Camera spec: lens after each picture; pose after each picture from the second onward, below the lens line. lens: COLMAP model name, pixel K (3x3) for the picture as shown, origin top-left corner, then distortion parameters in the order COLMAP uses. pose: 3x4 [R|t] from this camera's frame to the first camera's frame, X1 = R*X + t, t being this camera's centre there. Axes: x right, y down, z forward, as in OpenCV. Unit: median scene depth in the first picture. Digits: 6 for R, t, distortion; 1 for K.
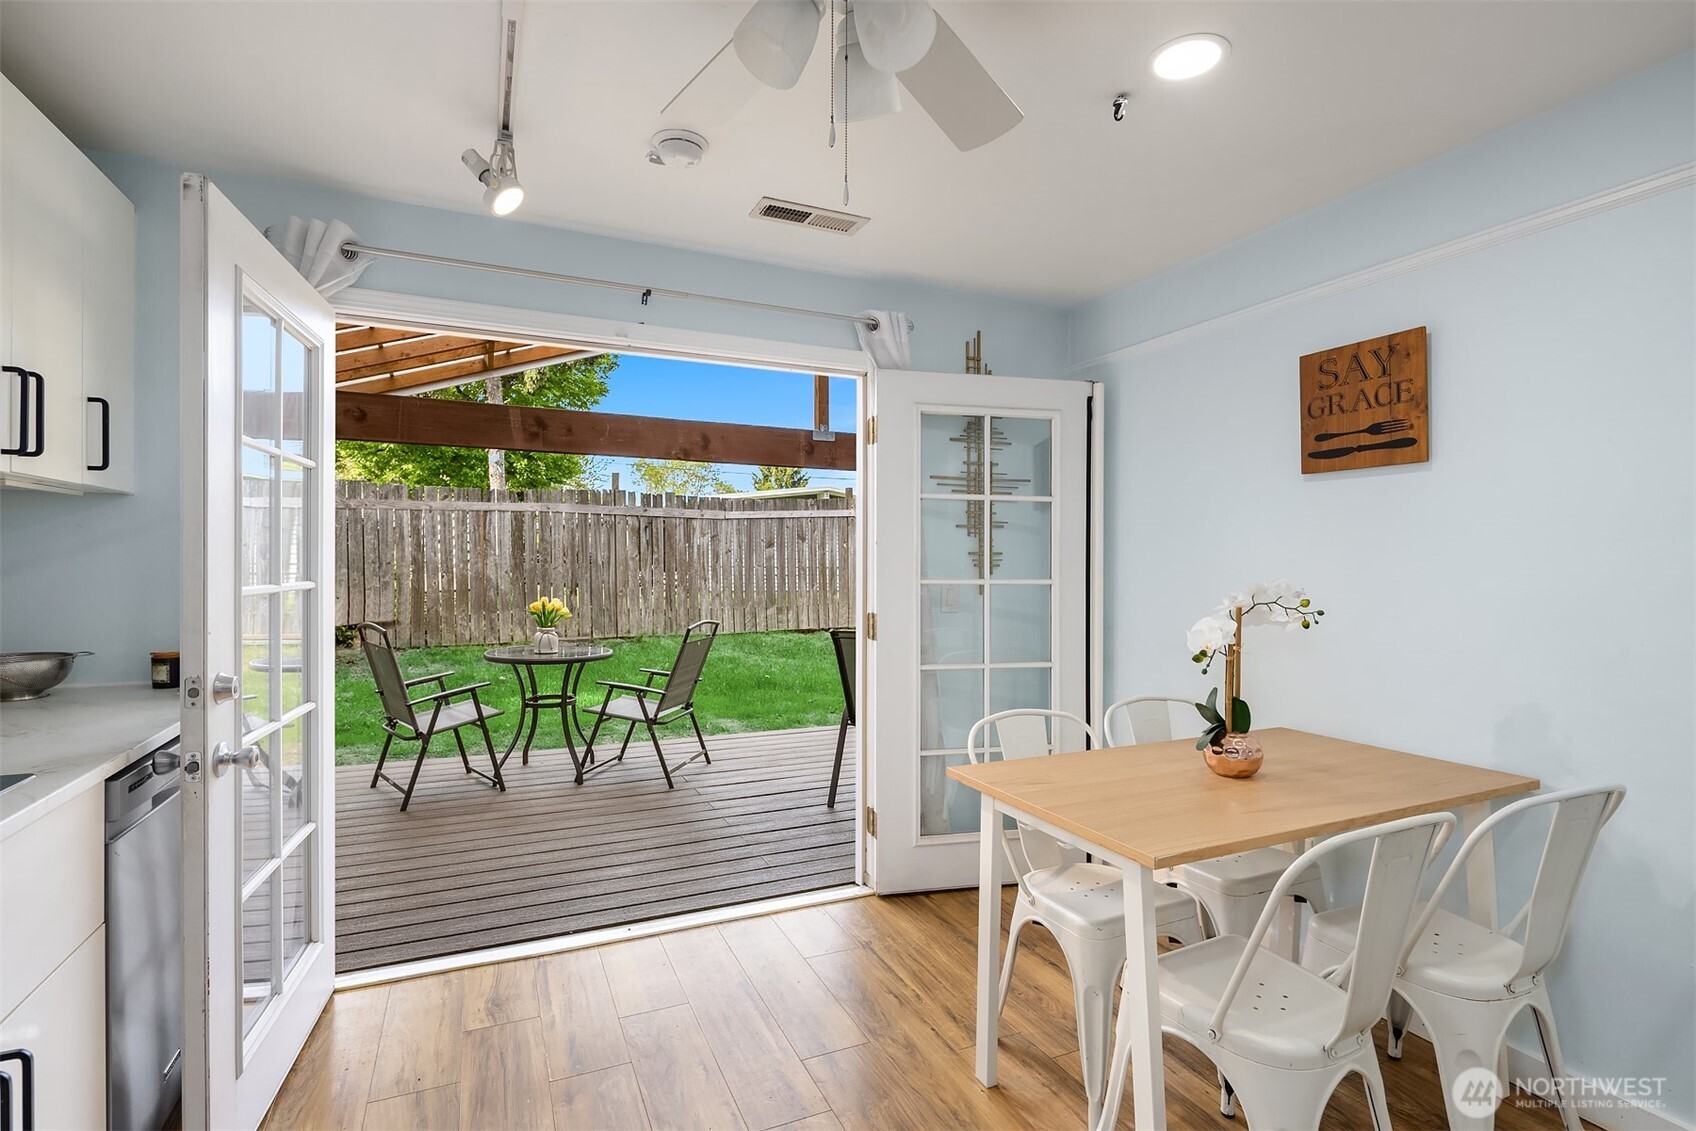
lens RADIAL K [[817.4, 0, 861.1], [0, 817.4, 557.3], [0, 0, 1]] dist [0.004658, -0.004928]
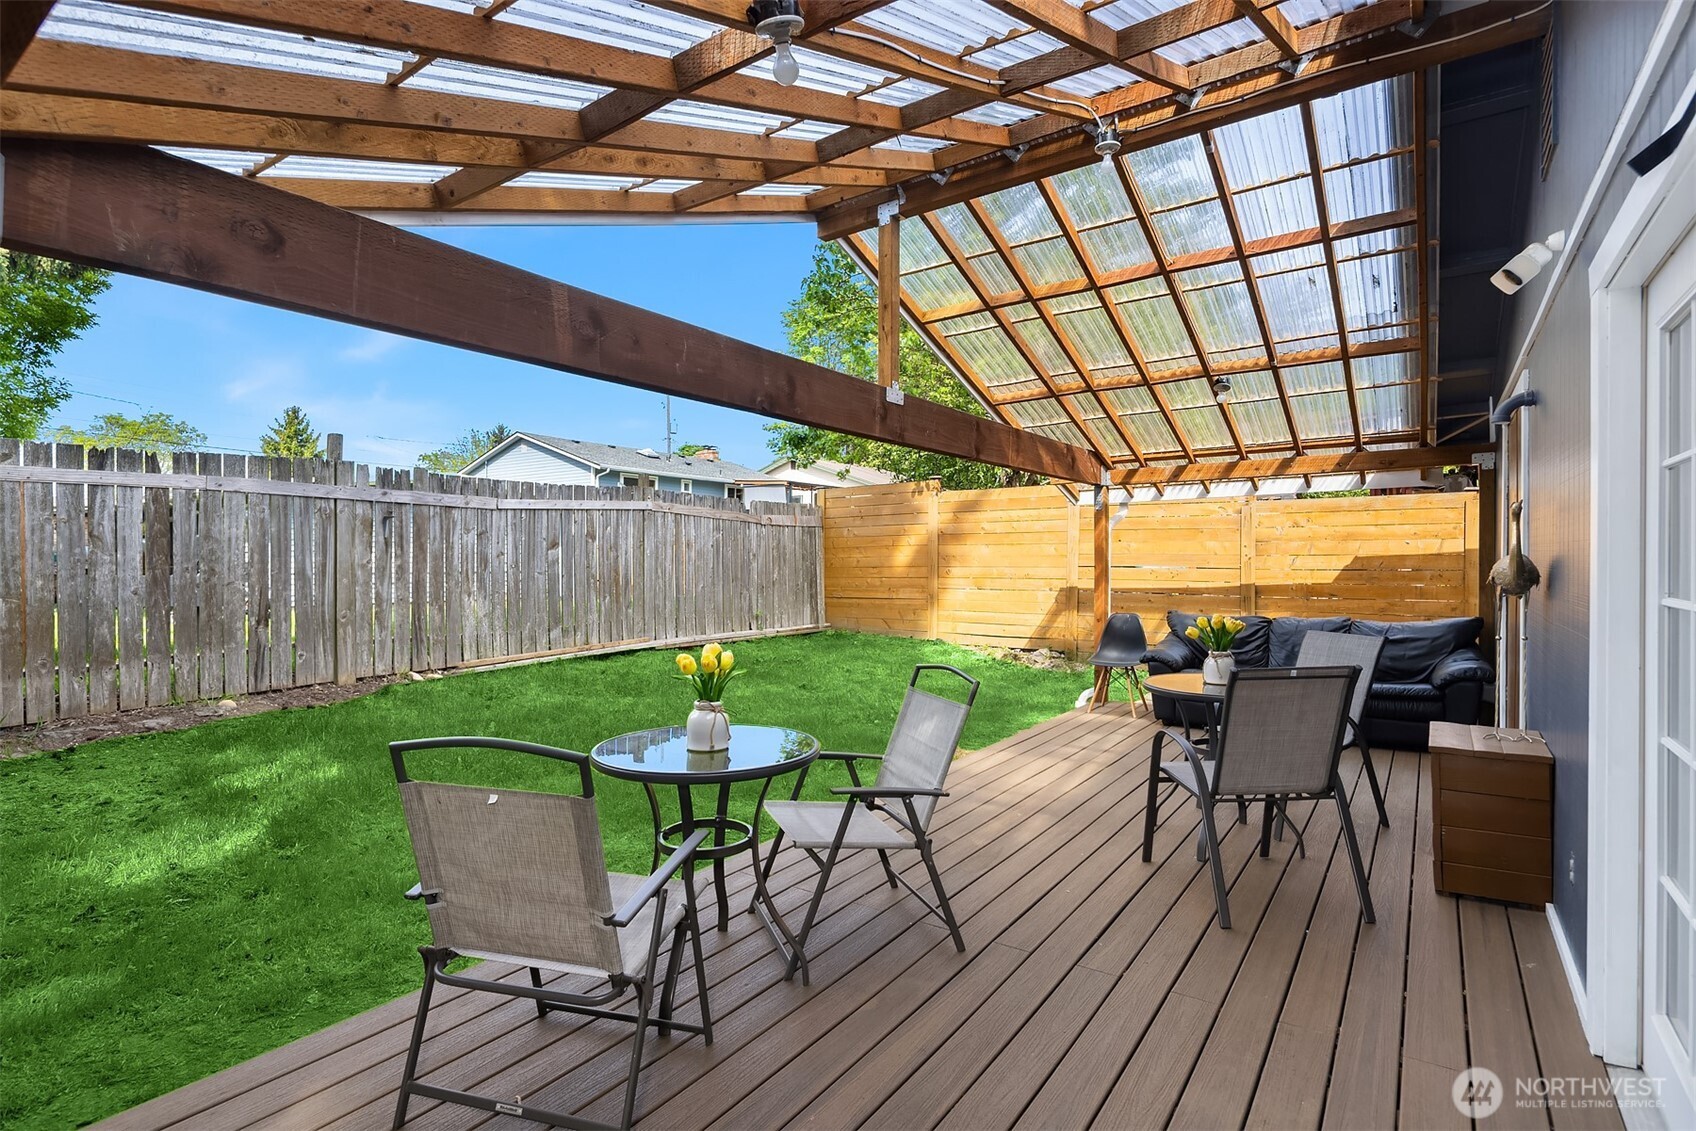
lens RADIAL K [[817.4, 0, 857.1], [0, 817.4, 562.2], [0, 0, 1]] dist [0.004658, -0.004928]
pose [[0.863005, -0.009684, 0.505102, -0.267173], [0.006442, 0.999946, 0.008165, -0.004258], [-0.505154, -0.003792, 0.863021, 0.228840]]
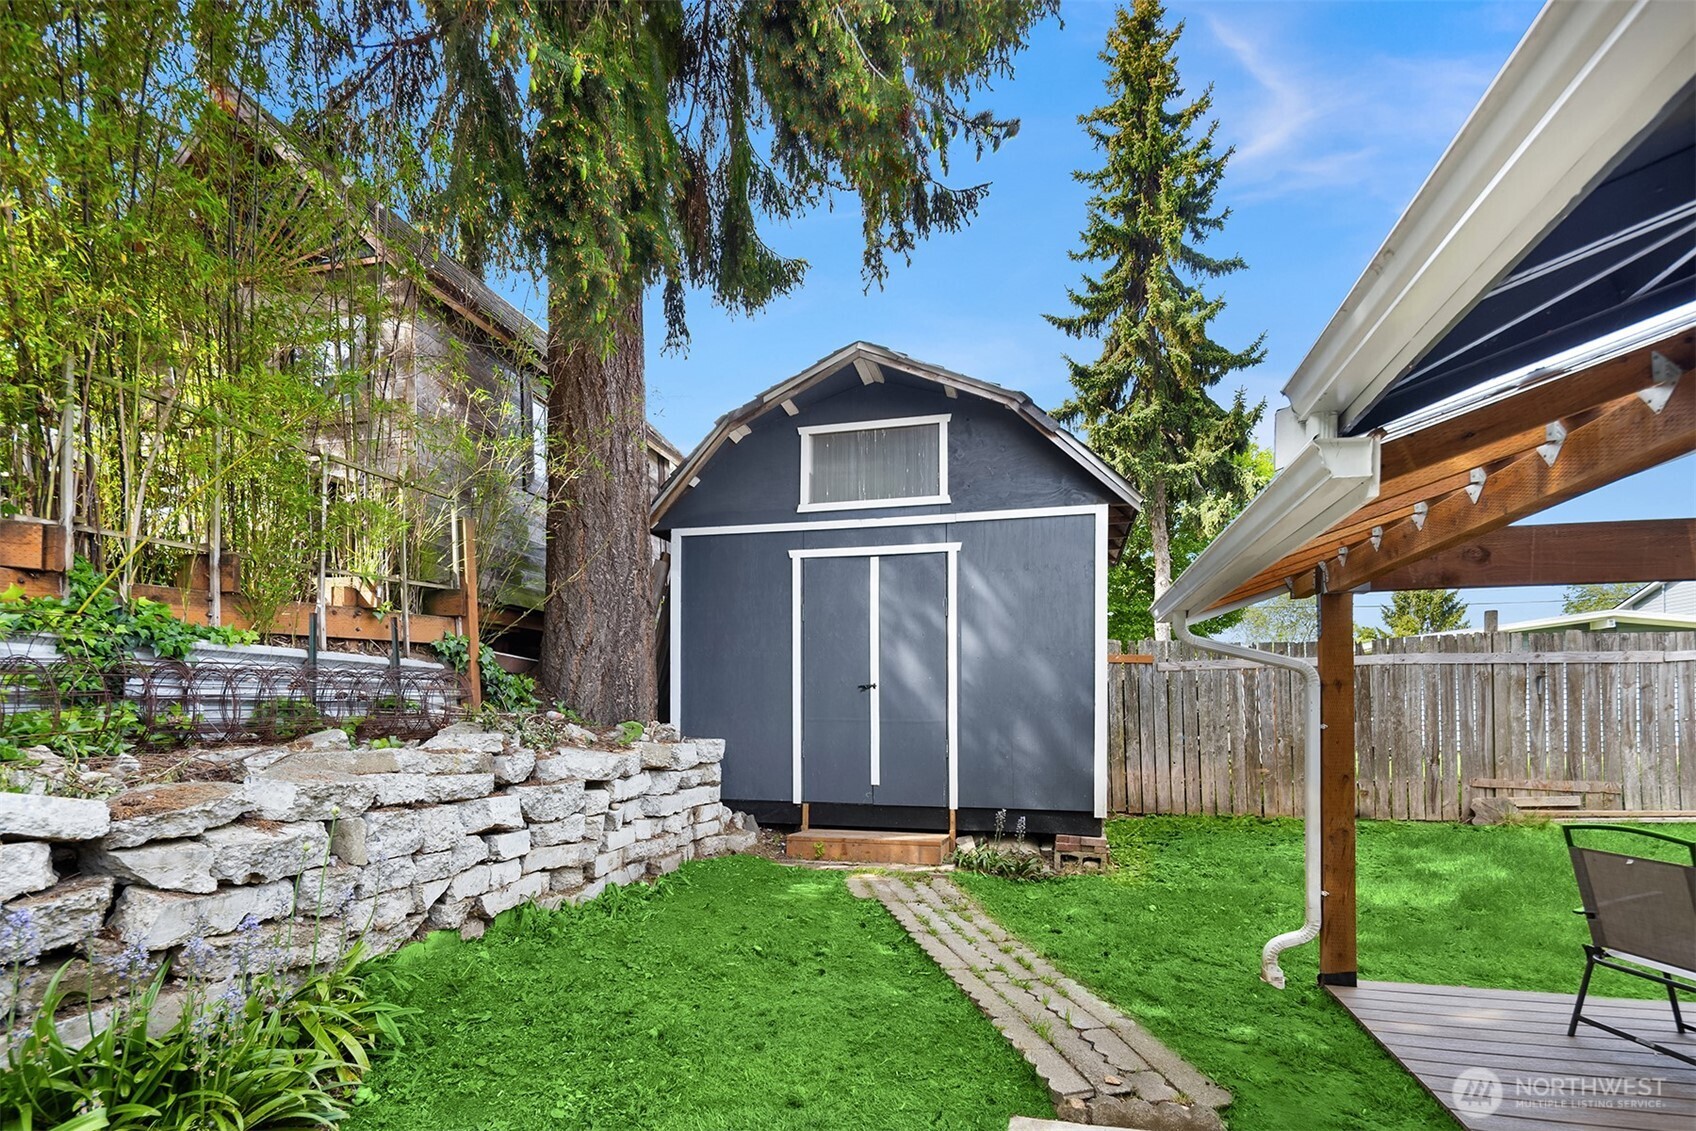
lens RADIAL K [[817.4, 0, 843.9], [0, 817.4, 700.4], [0, 0, 1]] dist [0.004658, -0.004928]
pose [[0.773056, -0.022278, -0.633946, -0.279705], [0.015398, 0.999748, -0.016357, -0.013141], [0.634151, 0.002884, 0.773204, -0.010592]]
